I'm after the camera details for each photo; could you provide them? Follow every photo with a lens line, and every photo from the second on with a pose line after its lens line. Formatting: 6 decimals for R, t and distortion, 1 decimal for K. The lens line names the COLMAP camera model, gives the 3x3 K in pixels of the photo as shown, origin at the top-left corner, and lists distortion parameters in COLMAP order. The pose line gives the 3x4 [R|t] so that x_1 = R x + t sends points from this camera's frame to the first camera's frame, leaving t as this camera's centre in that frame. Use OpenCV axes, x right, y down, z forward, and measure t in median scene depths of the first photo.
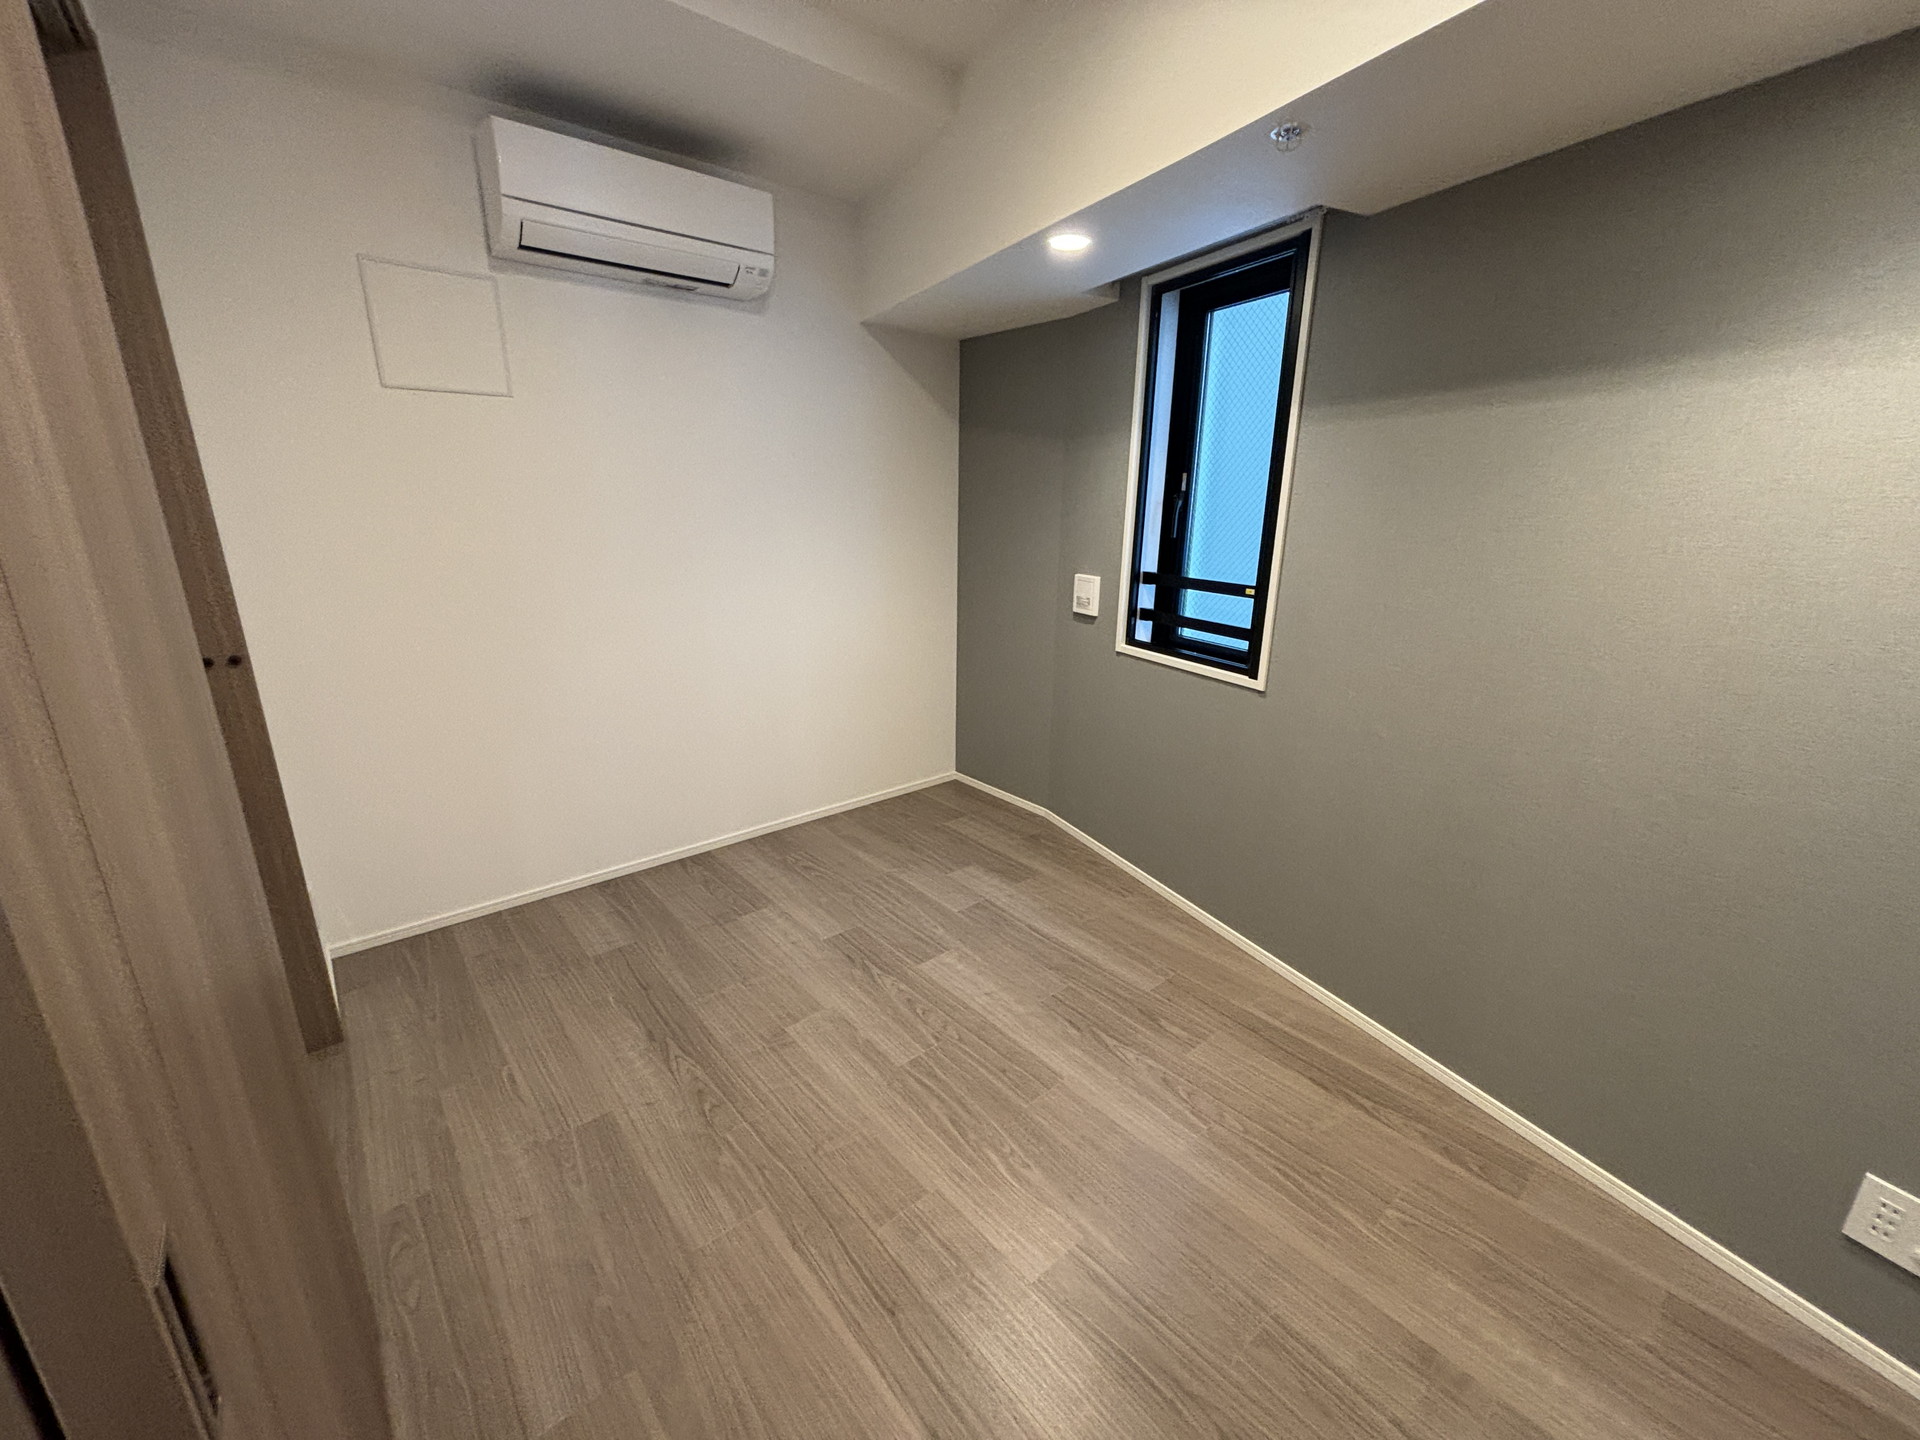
lens RADIAL K [[778.4, 0, 956.3], [0, 778.4, 721.3], [0, 0, 1]] dist [-0.014042, 0.010159]
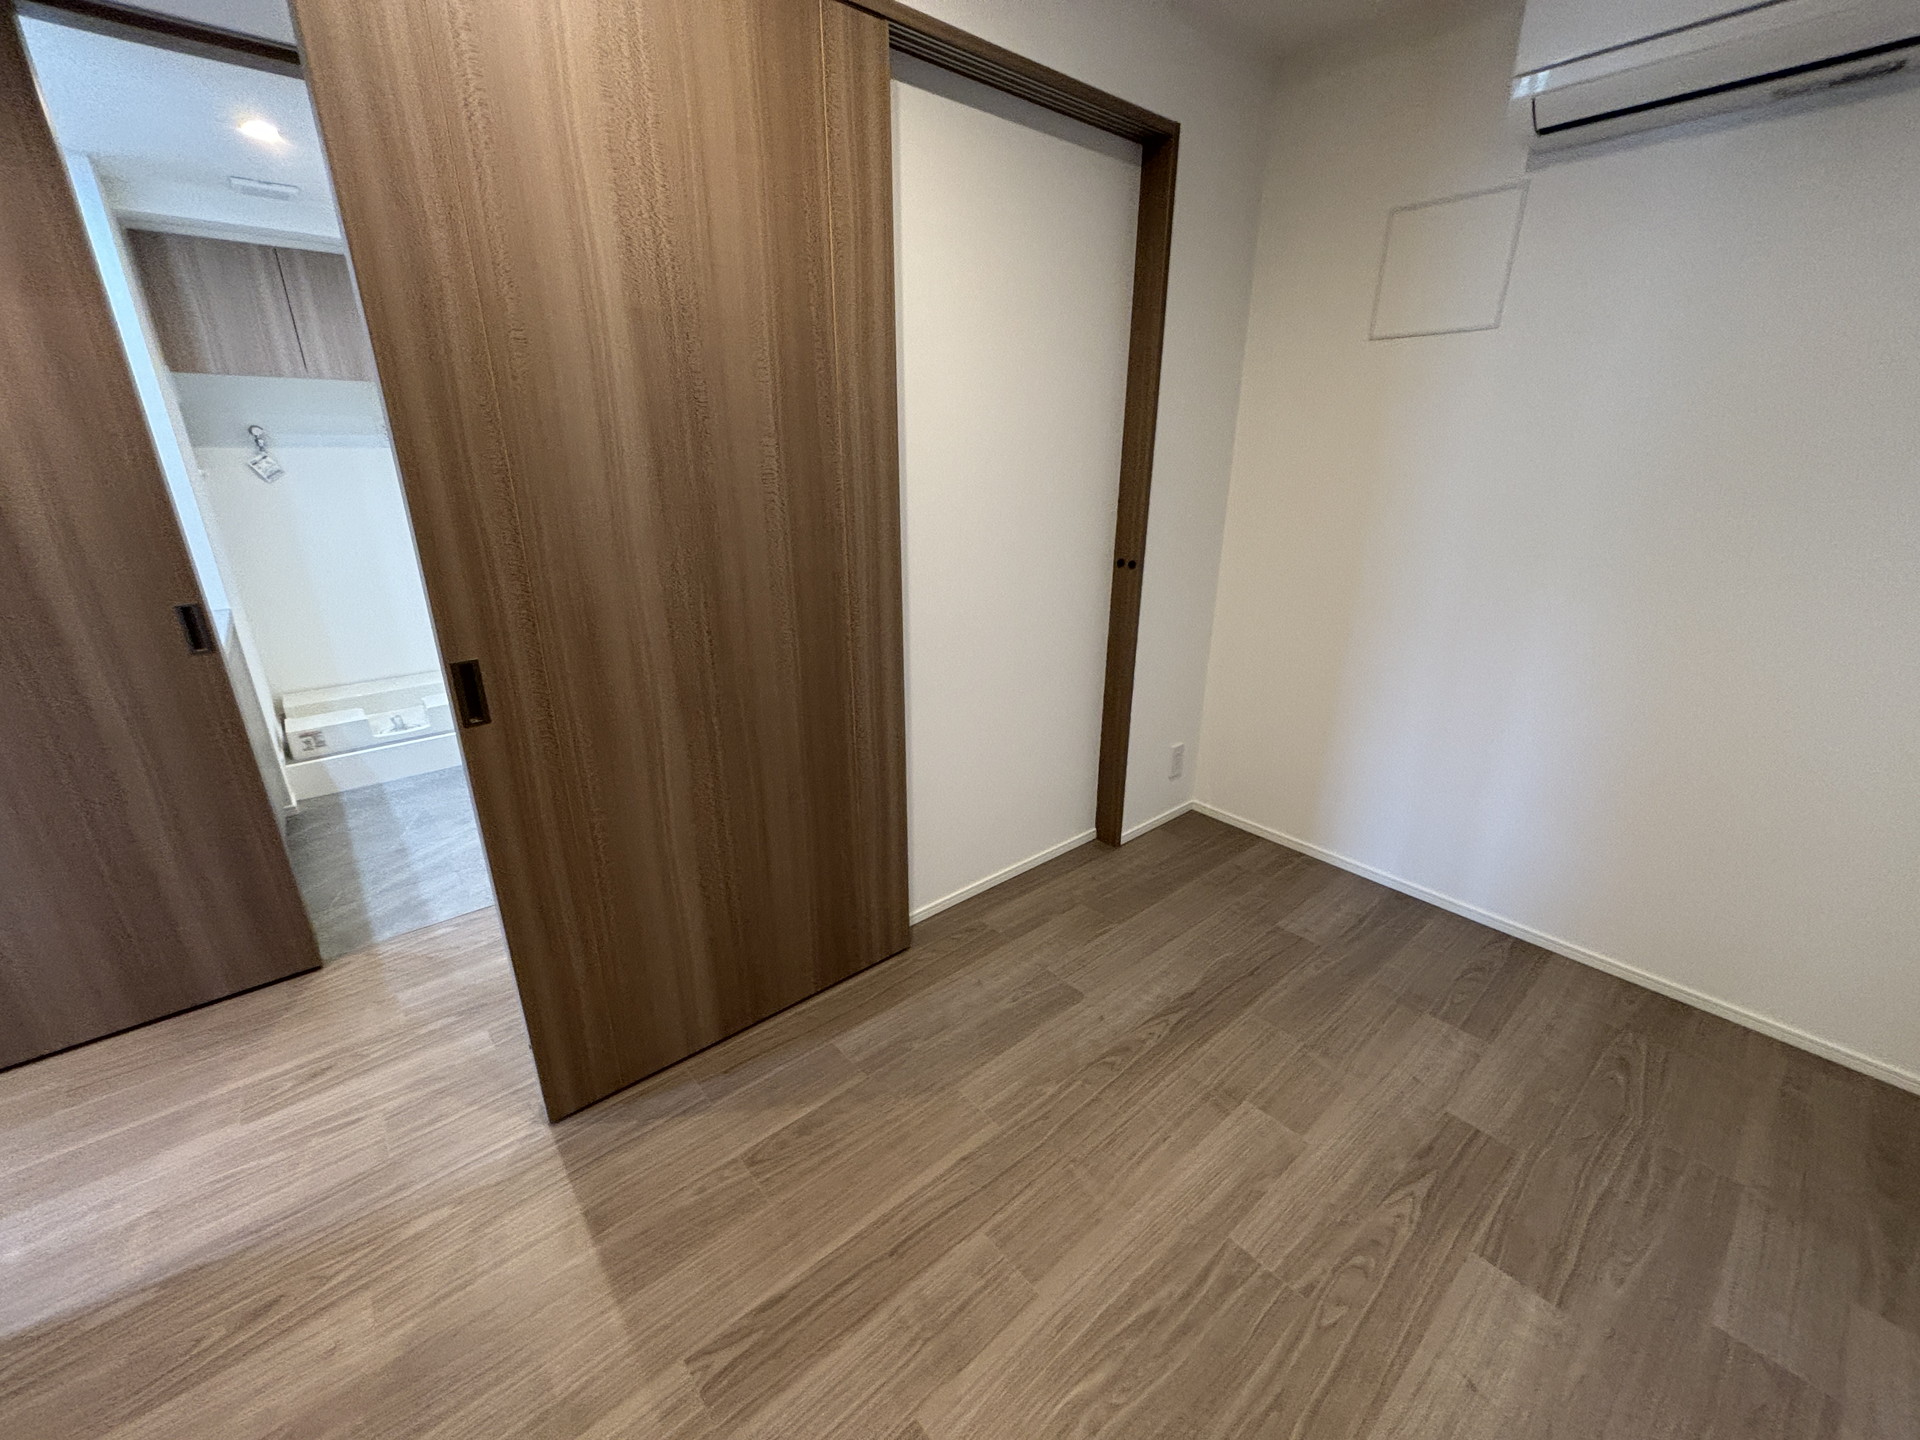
lens RADIAL K [[778.4, 0, 956.3], [0, 778.4, 721.3], [0, 0, 1]] dist [-0.014042, 0.010159]
pose [[0.004492, 0.336423, -0.941700, 0.449094], [-0.286057, 0.902790, 0.321158, -0.157354], [0.958202, 0.267937, 0.100292, 0.547299]]
